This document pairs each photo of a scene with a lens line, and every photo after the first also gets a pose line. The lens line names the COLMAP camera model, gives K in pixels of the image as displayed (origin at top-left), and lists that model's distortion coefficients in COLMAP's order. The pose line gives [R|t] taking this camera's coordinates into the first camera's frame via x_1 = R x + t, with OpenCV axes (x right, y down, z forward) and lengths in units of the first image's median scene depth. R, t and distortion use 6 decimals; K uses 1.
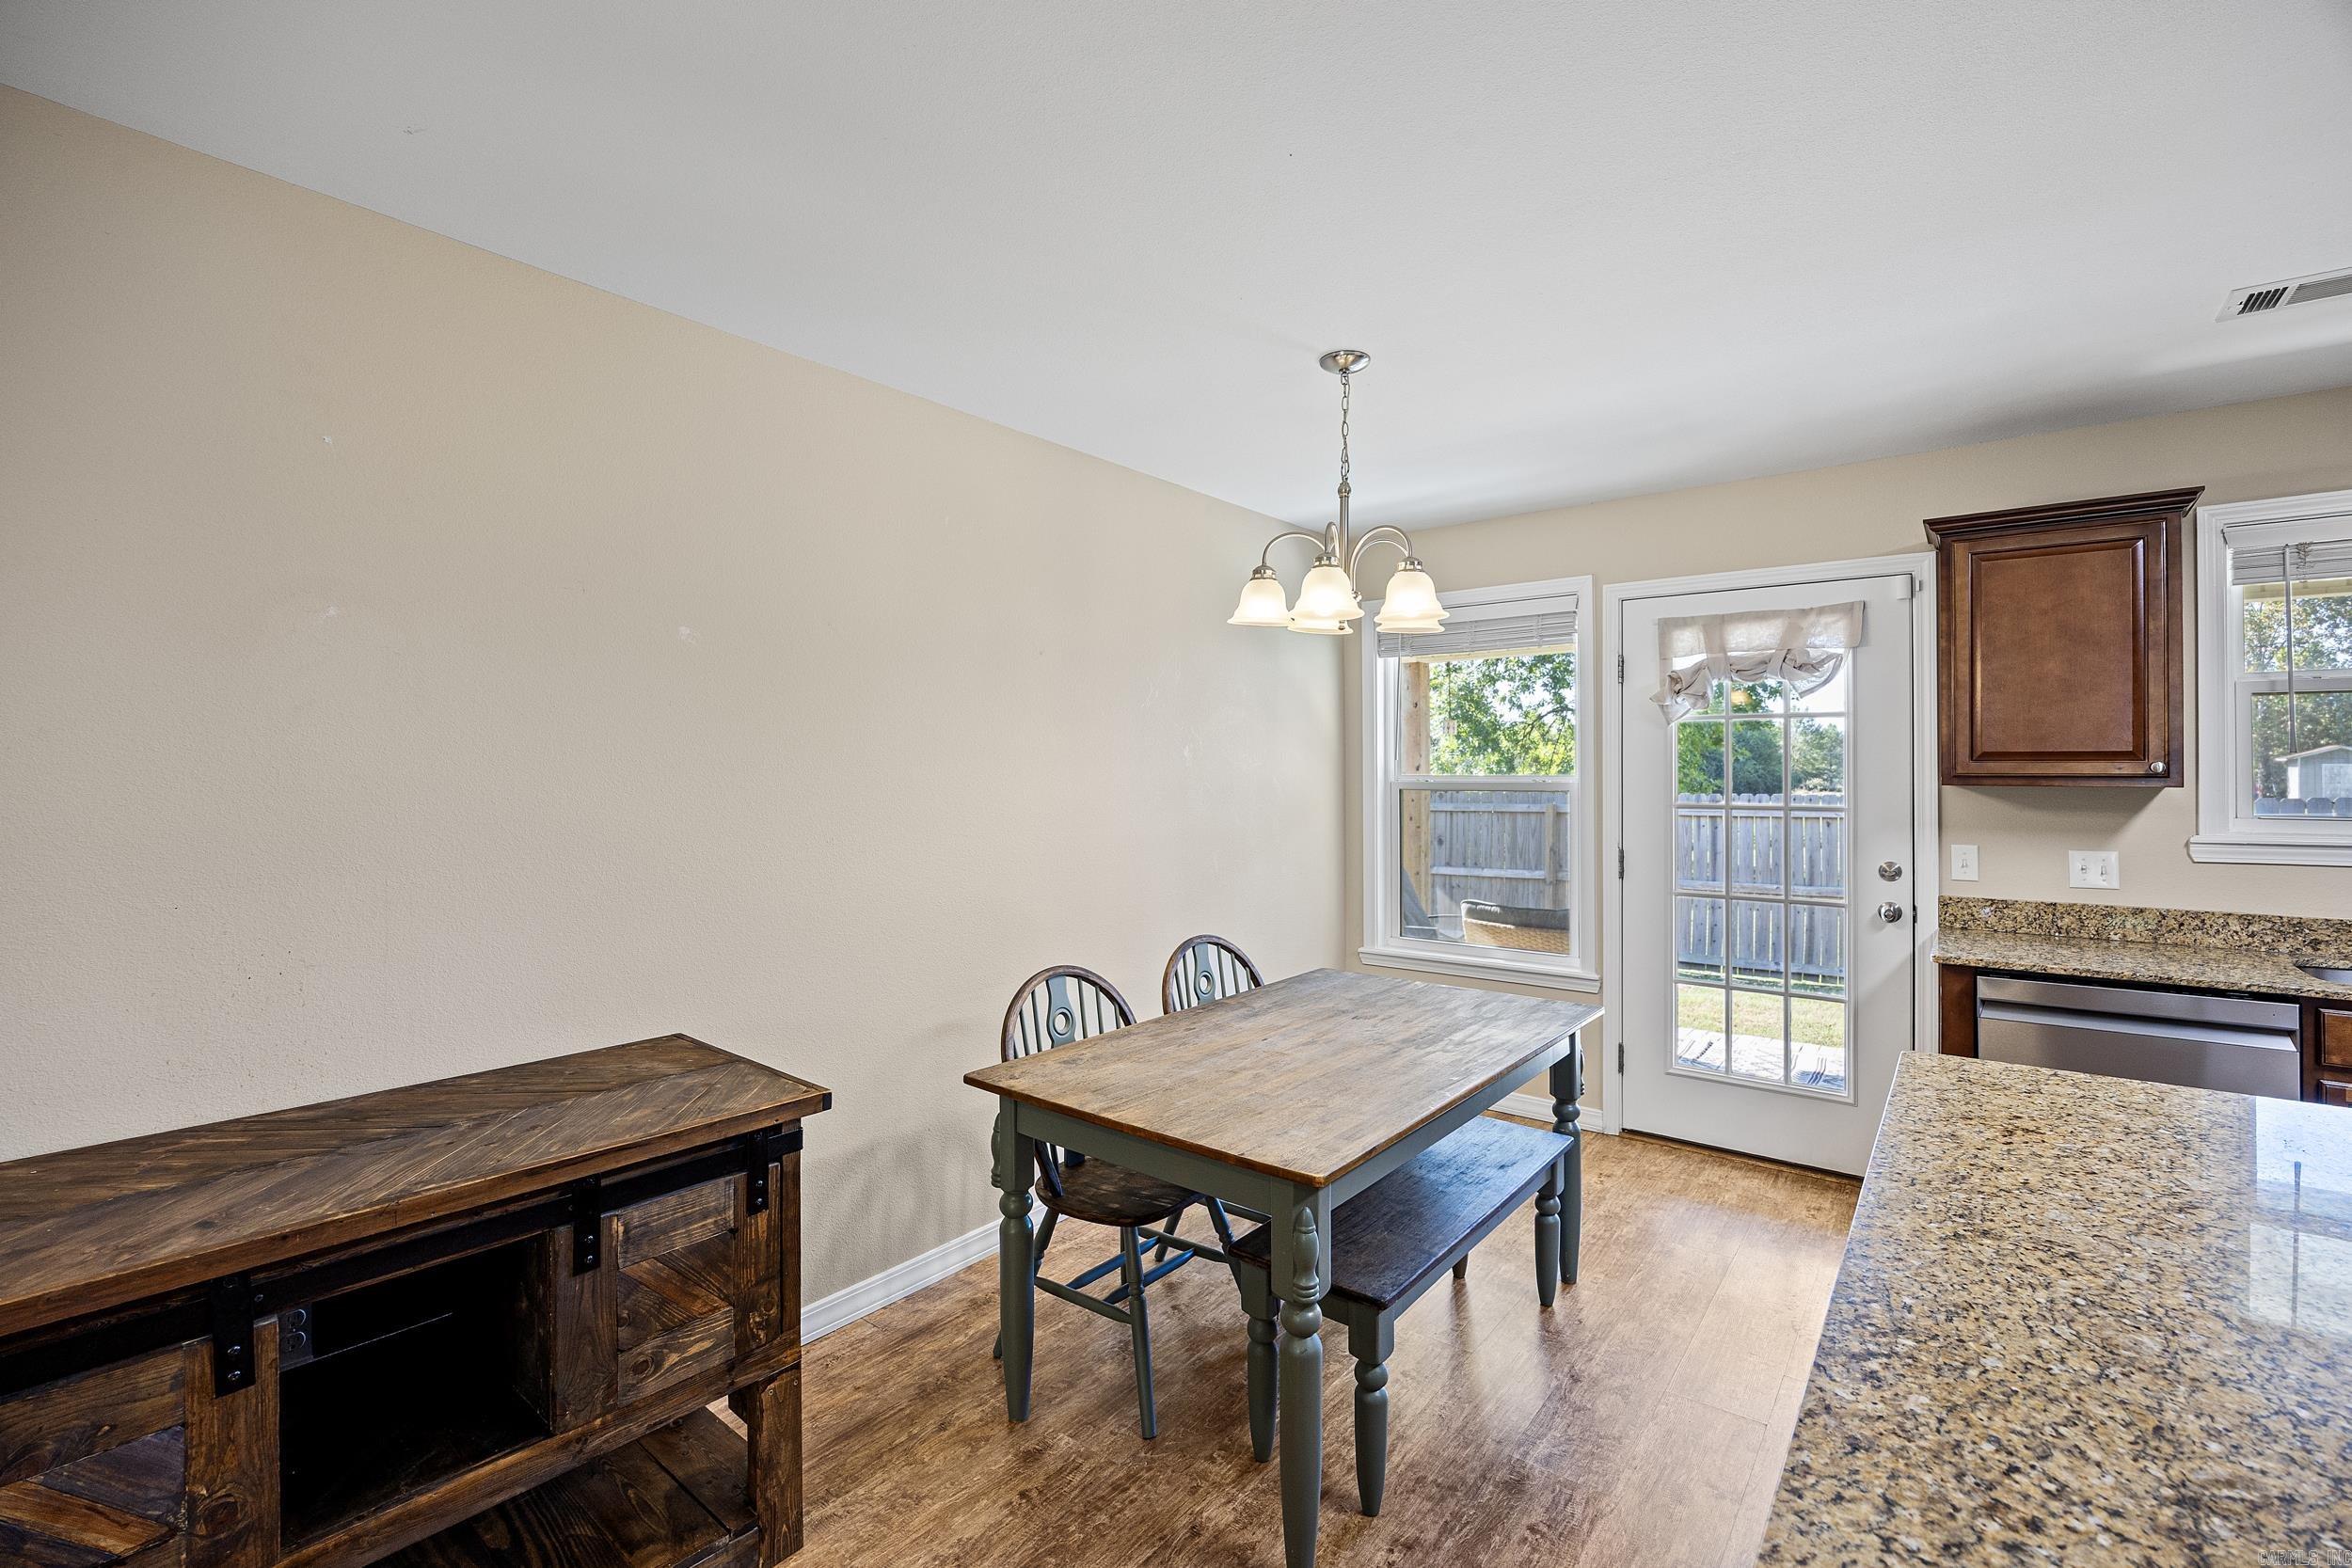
lens RADIAL K [[1023.7, 0, 1201.8], [0, 1023.7, 761.7], [0, 0, 1]] dist [-0.014482, 0.000121]
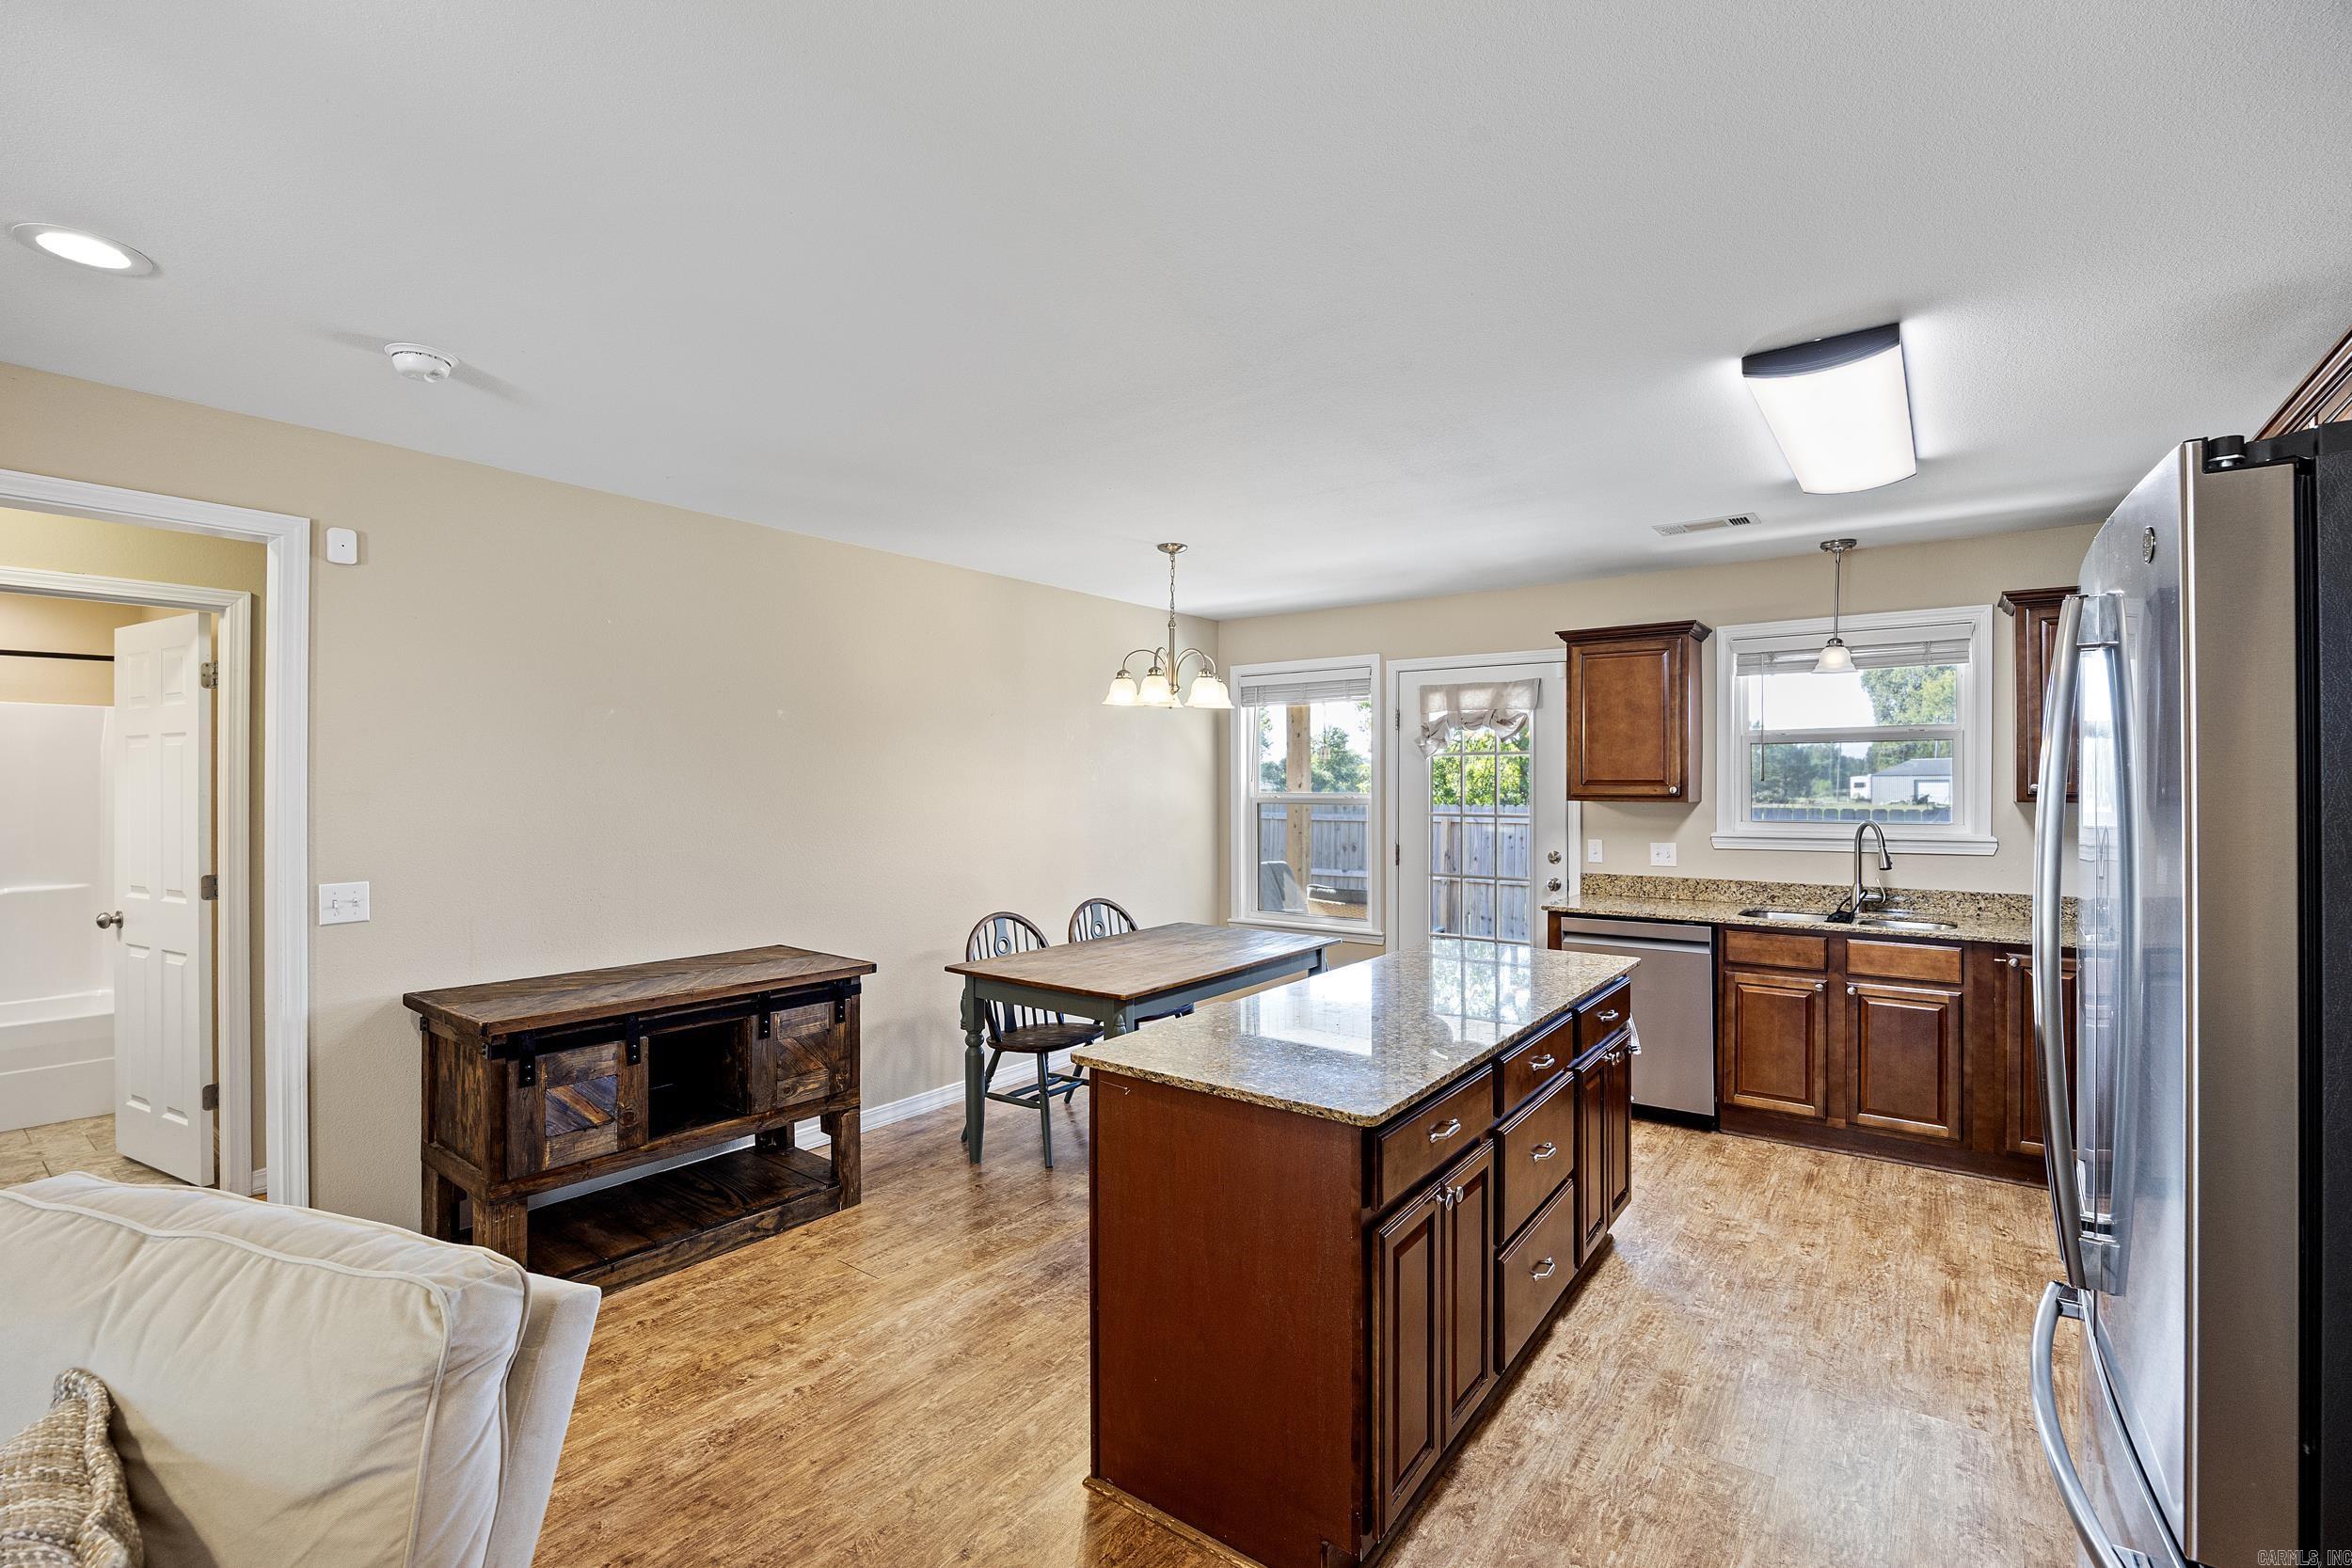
lens RADIAL K [[1023.7, 0, 1191.7], [0, 1023.7, 777.6], [0, 0, 1]] dist [-0.014482, 0.000121]
pose [[0.999684, 0.000687, 0.025124, 0.124072], [-0.000780, 0.999993, 0.003681, -0.020692], [-0.025121, -0.003700, 0.999678, -0.647033]]
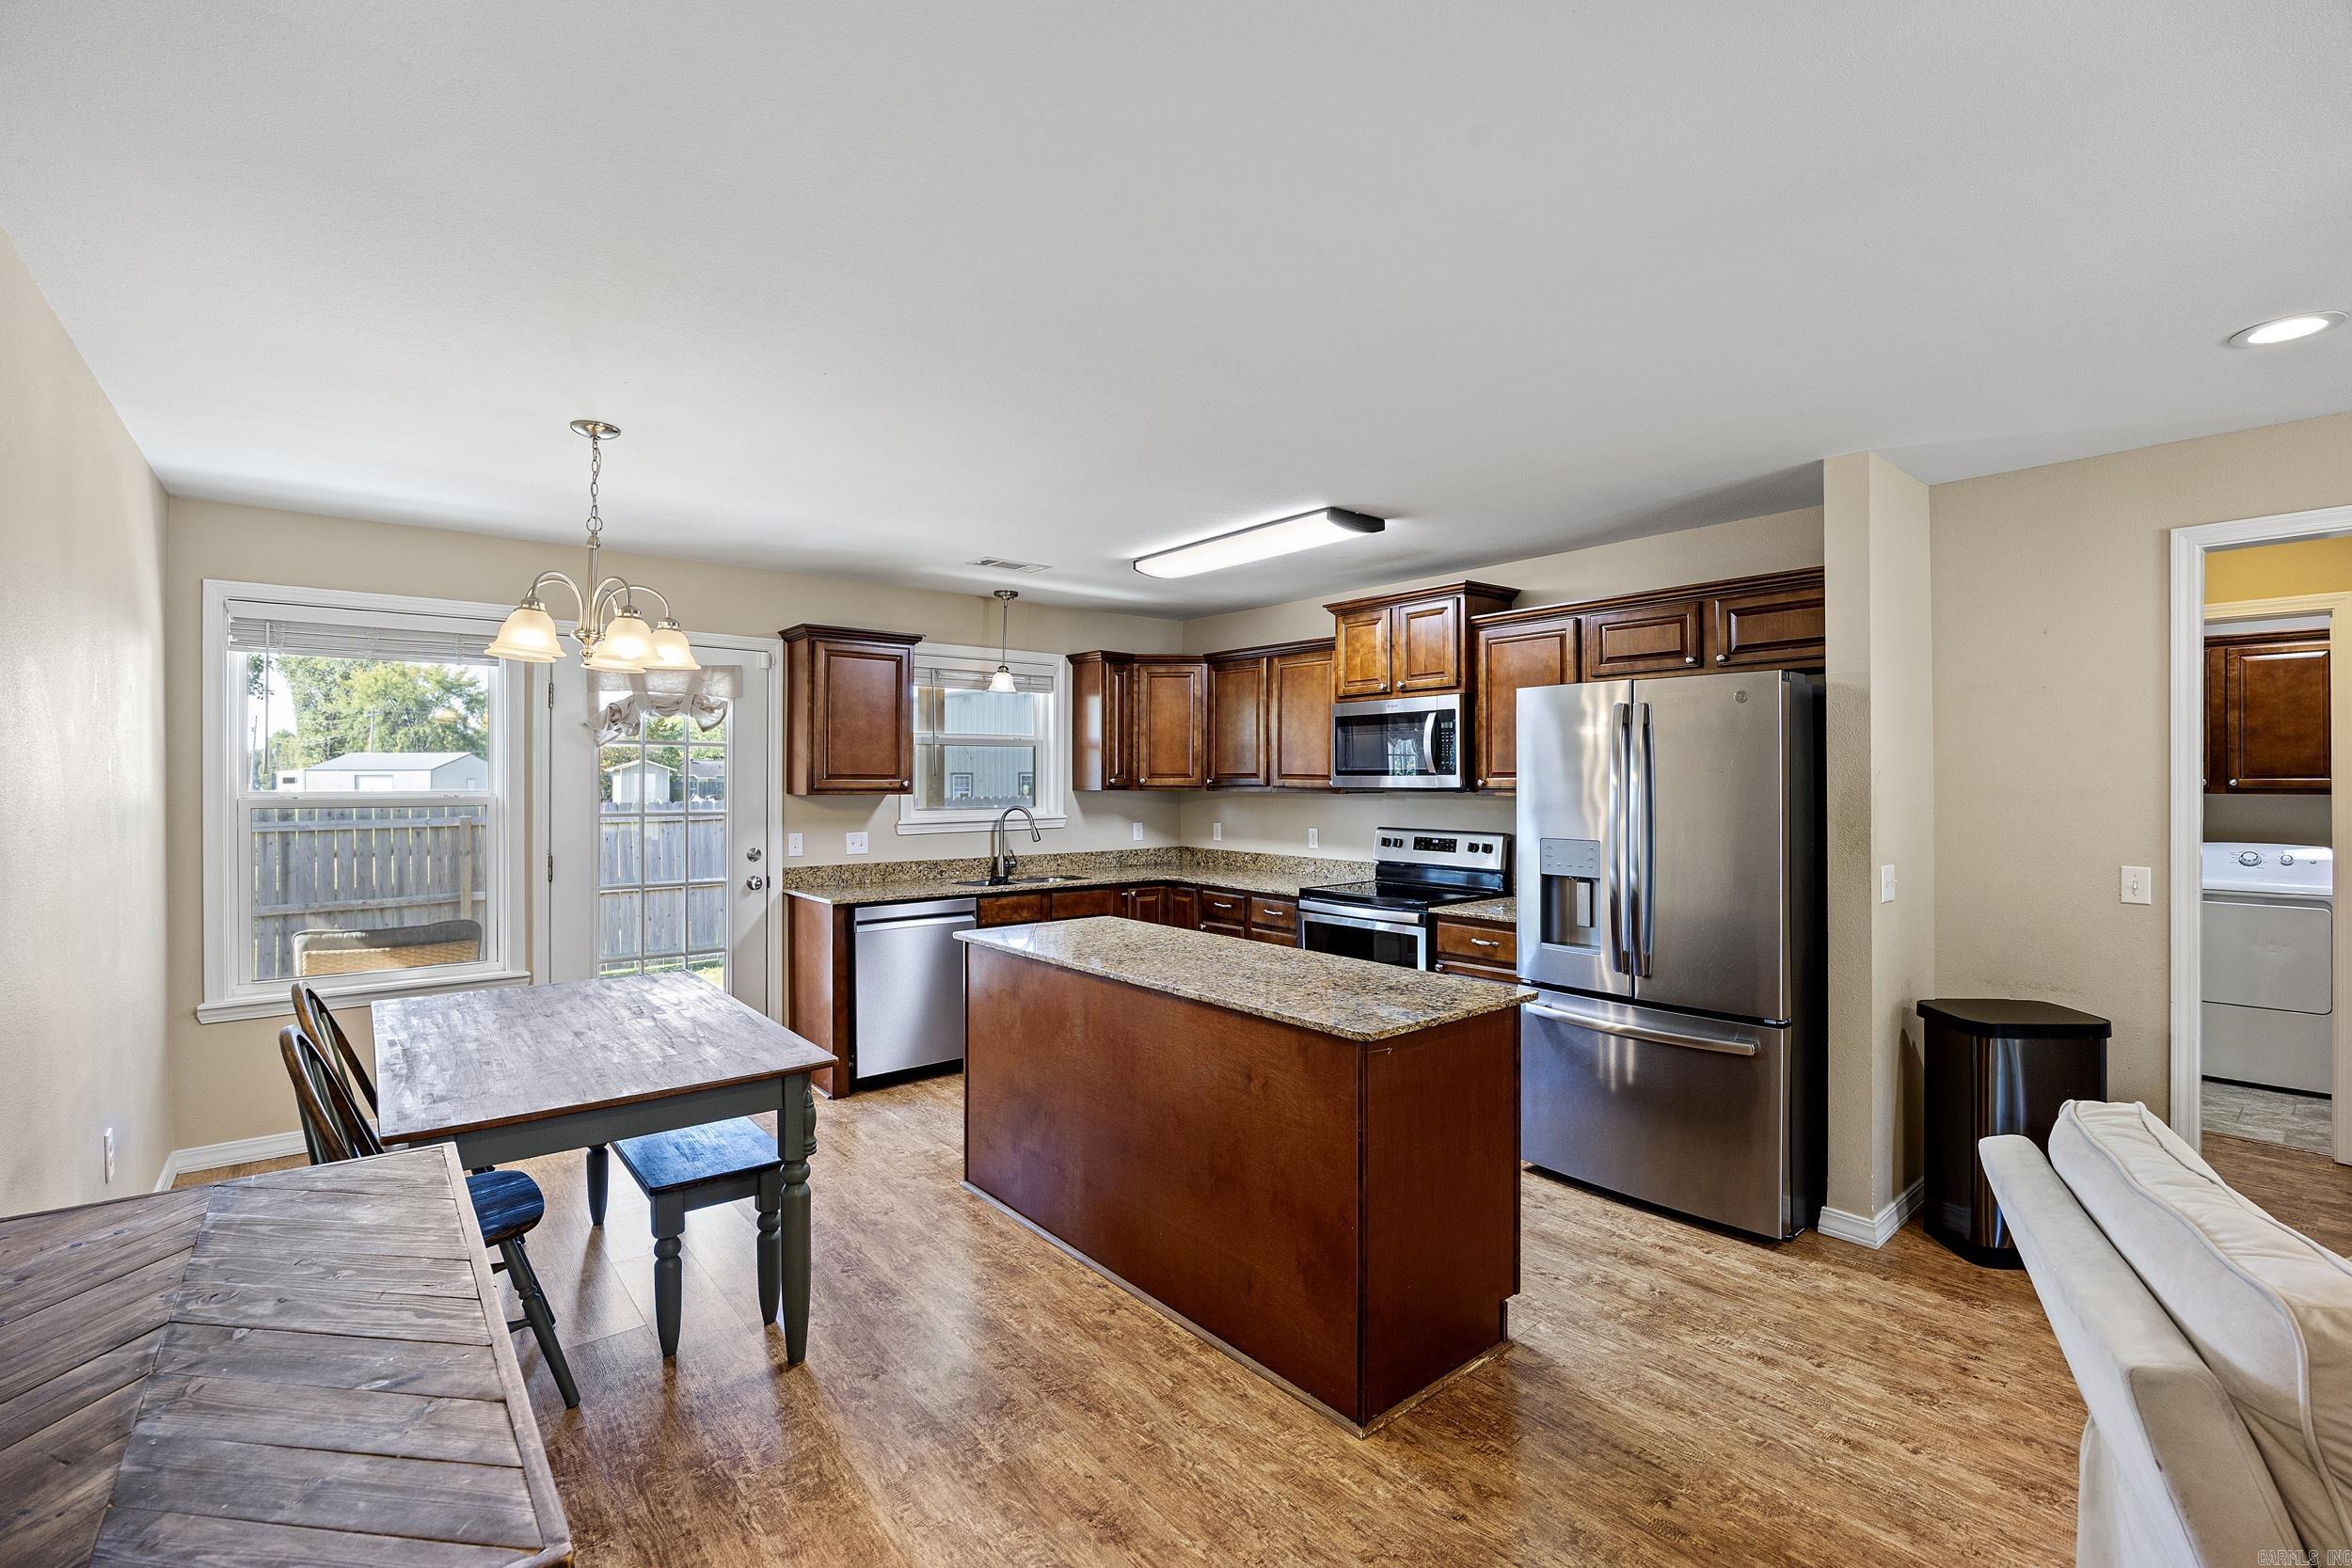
lens RADIAL K [[1023.7, 0, 1185.0], [0, 1023.7, 777.2], [0, 0, 1]] dist [-0.014482, 0.000121]
pose [[0.213354, 0.001632, 0.976974, -0.785148], [-0.009473, 0.999955, 0.000398, -0.011380], [-0.976929, -0.009339, 0.213360, 0.111720]]
